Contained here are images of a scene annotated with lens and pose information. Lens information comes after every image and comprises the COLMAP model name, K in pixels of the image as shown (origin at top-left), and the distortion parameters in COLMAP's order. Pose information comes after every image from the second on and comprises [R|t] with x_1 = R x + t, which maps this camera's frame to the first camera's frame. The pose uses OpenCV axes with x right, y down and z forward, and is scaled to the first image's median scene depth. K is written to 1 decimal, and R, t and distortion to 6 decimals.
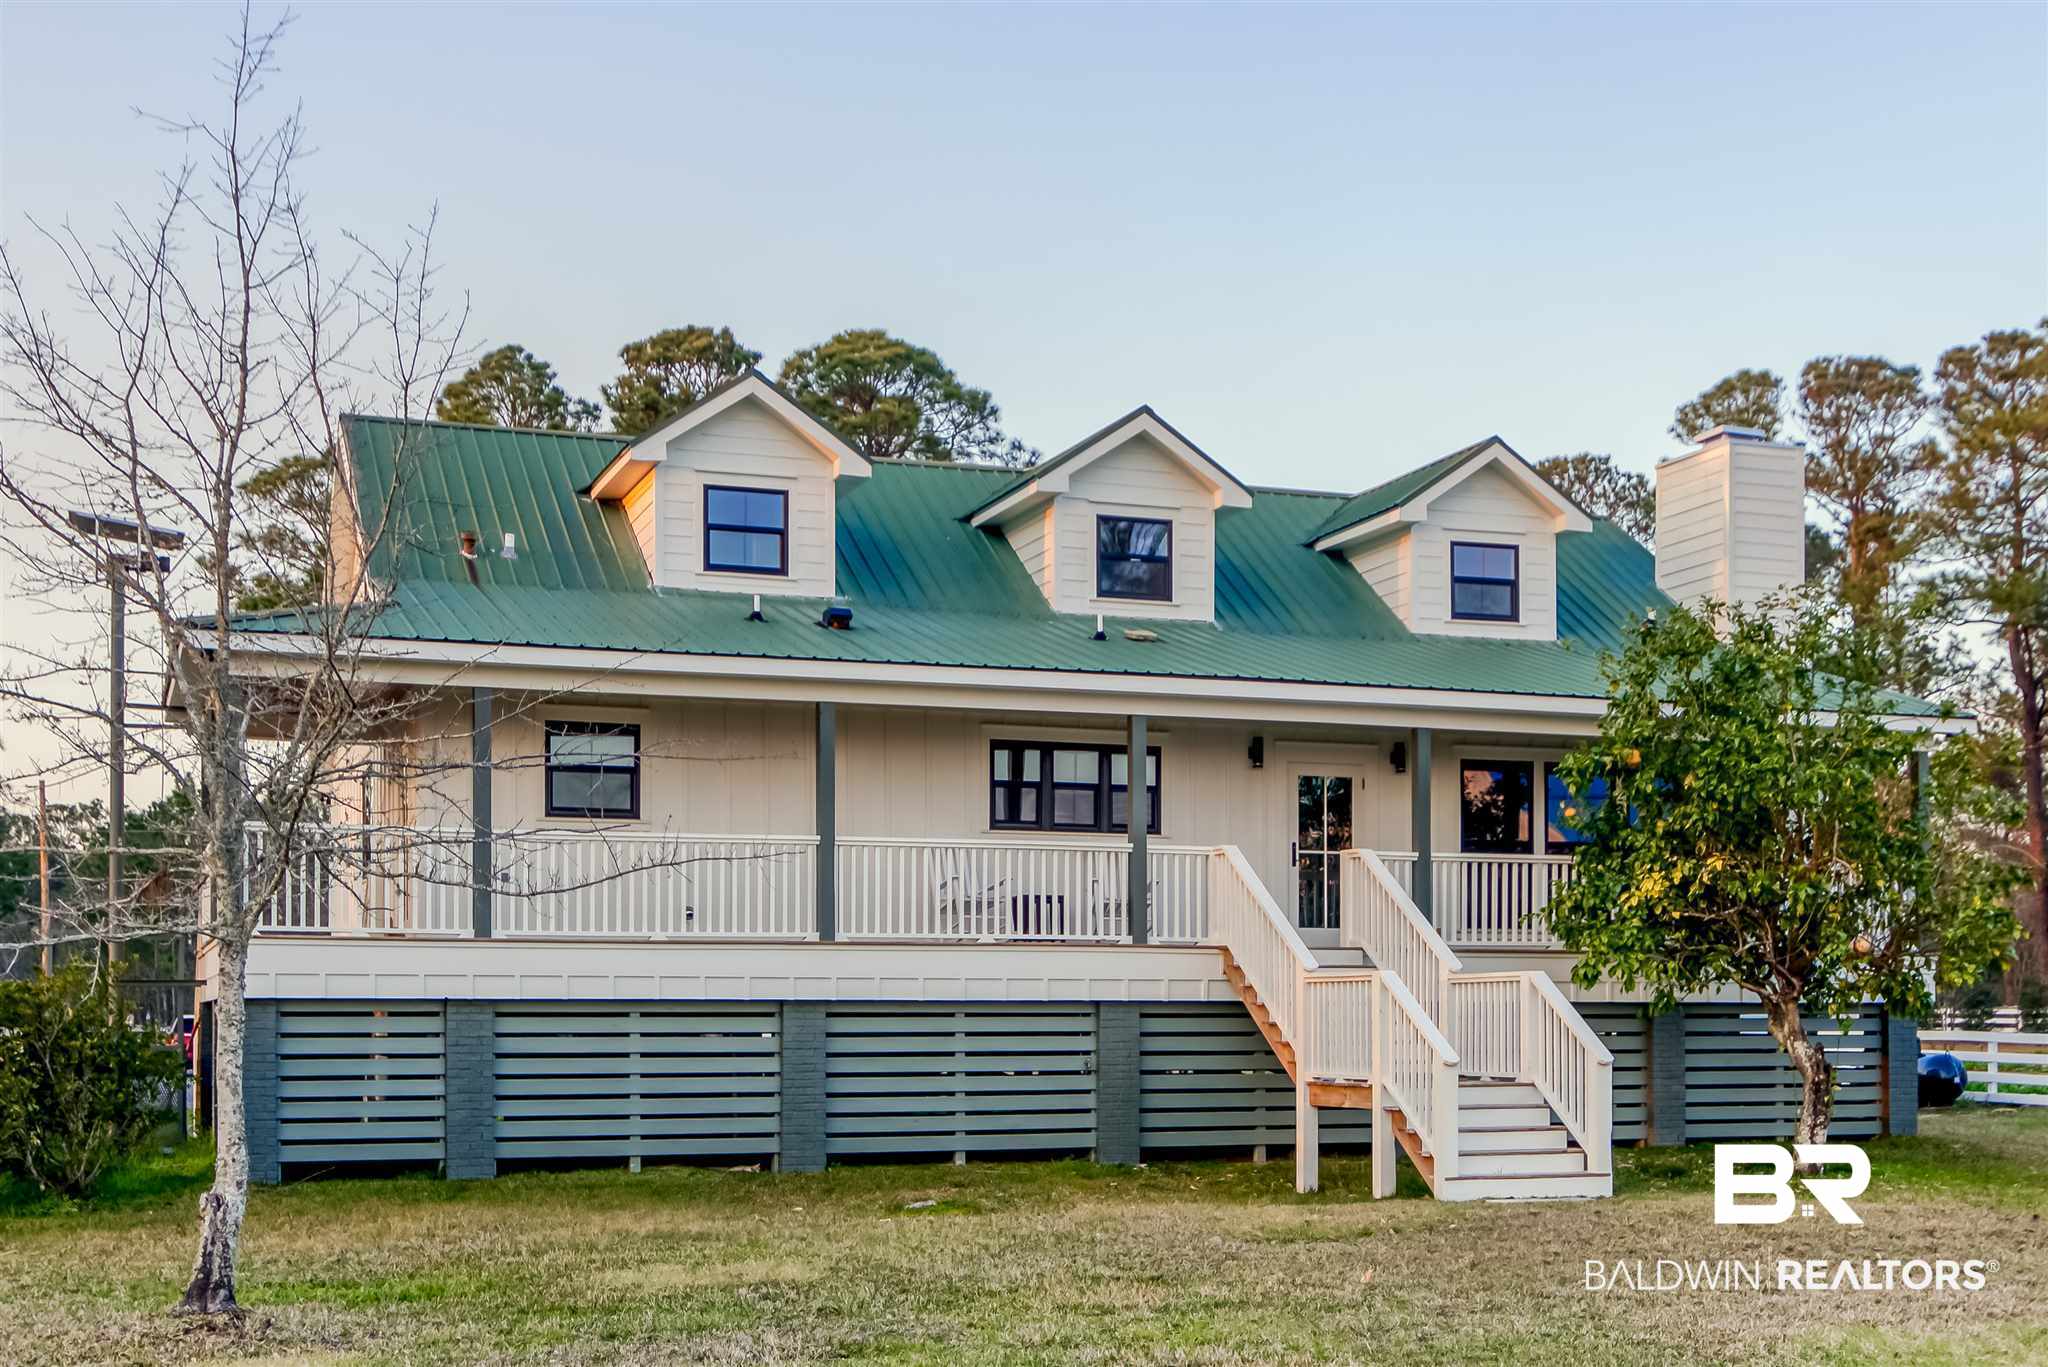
lens RADIAL K [[2640.2, 0, 1024.0], [0, 2640.2, 683.5], [0, 0, 1]] dist [-0.003444, -0.002535]
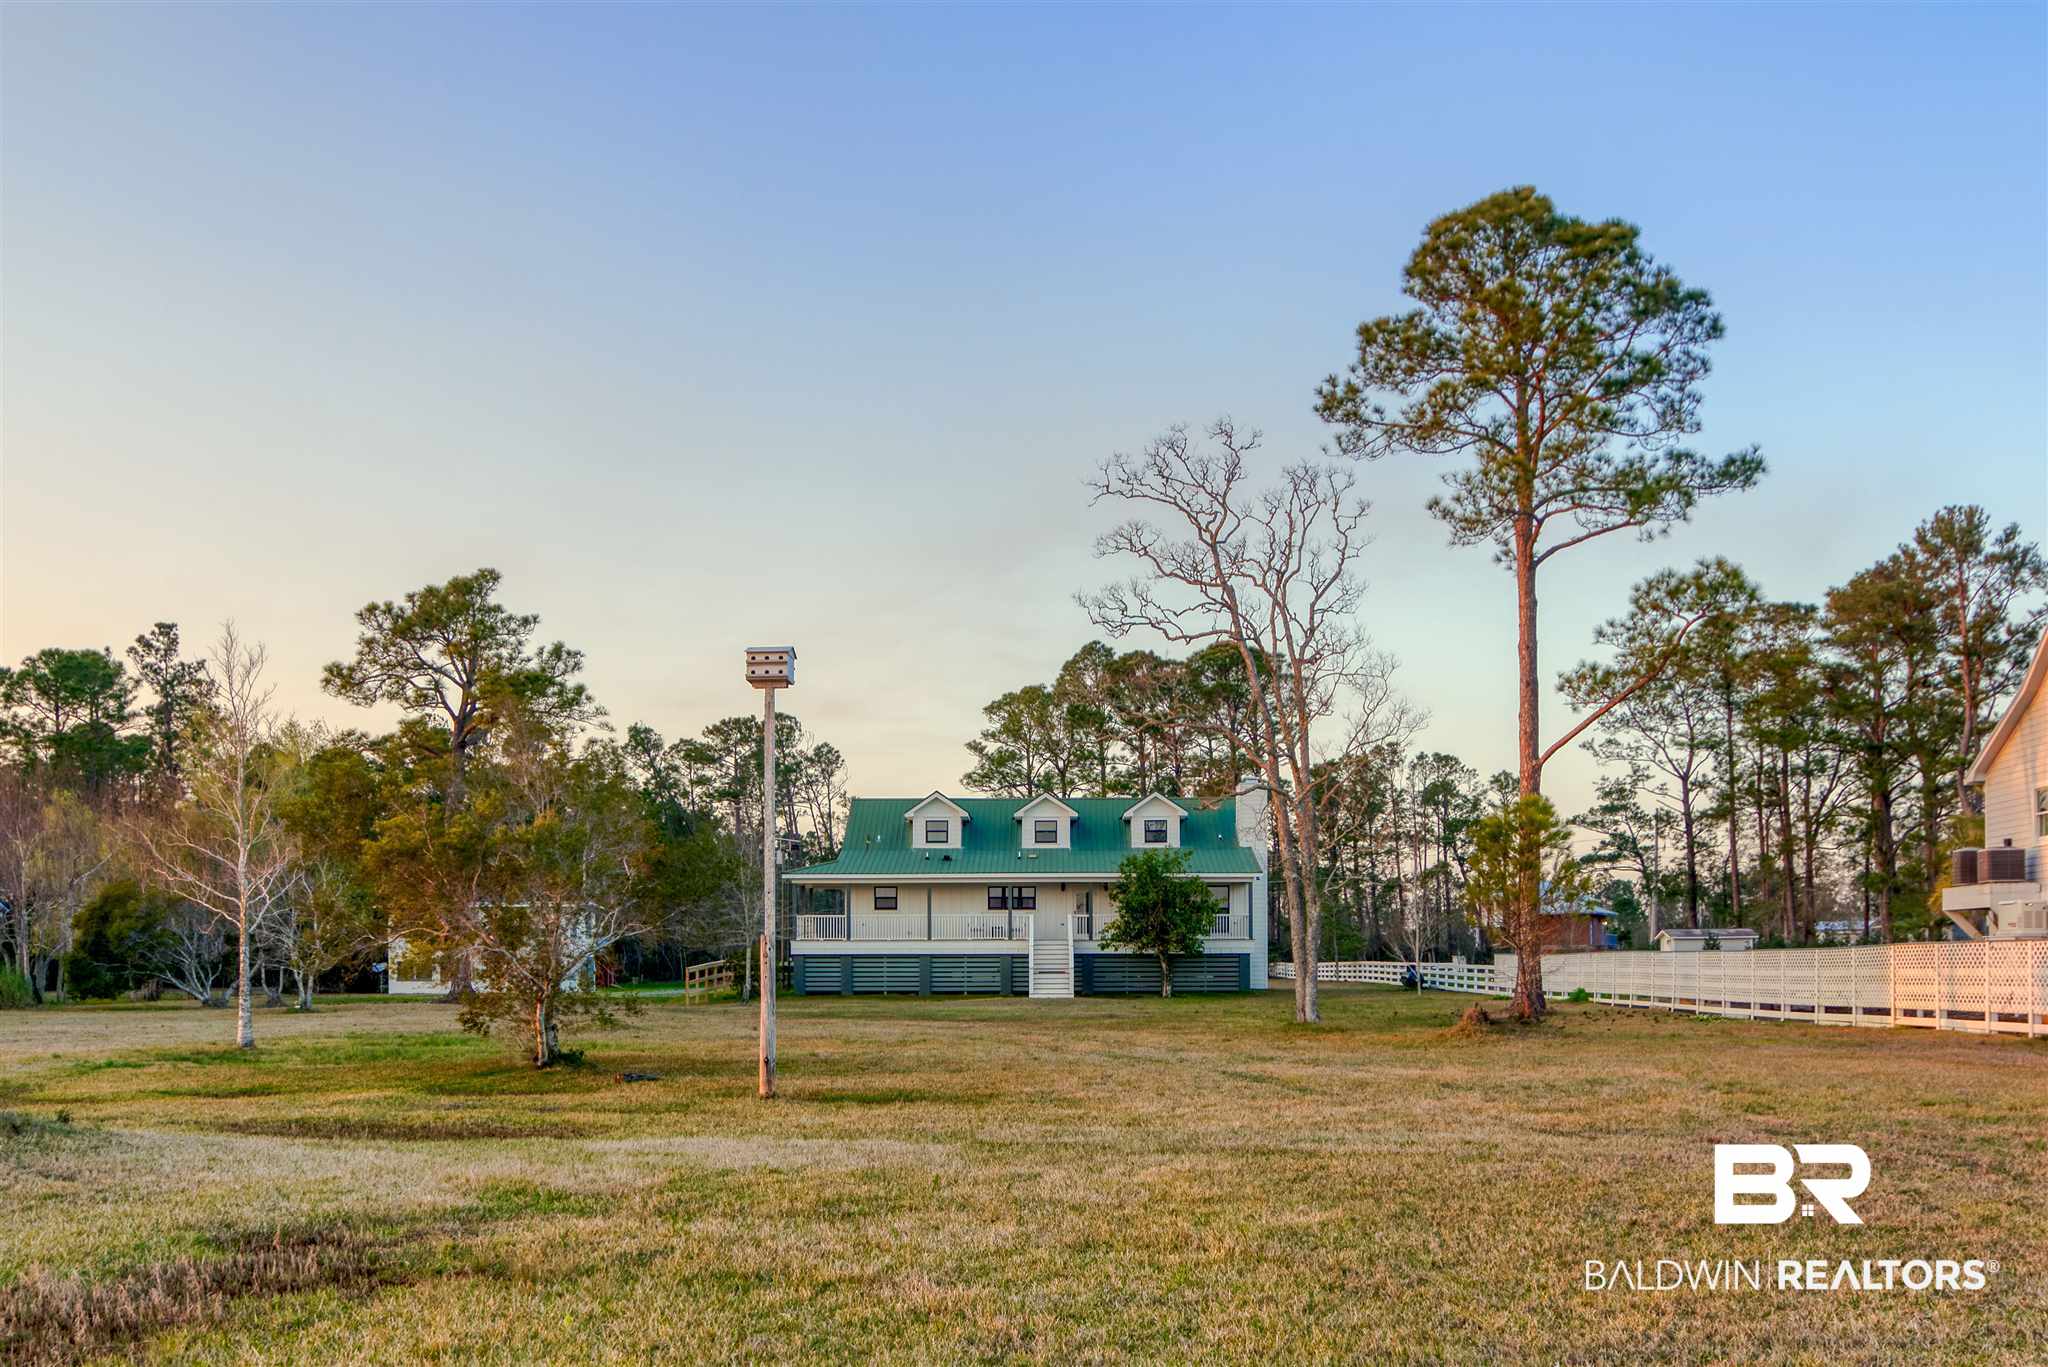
lens RADIAL K [[2640.2, 0, 1024.0], [0, 2640.2, 683.5], [0, 0, 1]] dist [-0.003444, -0.002535]
pose [[0.912789, -0.047880, -0.405616, 1.651944], [0.054805, 0.998482, 0.005470, -0.300737], [0.404738, -0.027223, 0.914027, -2.561754]]
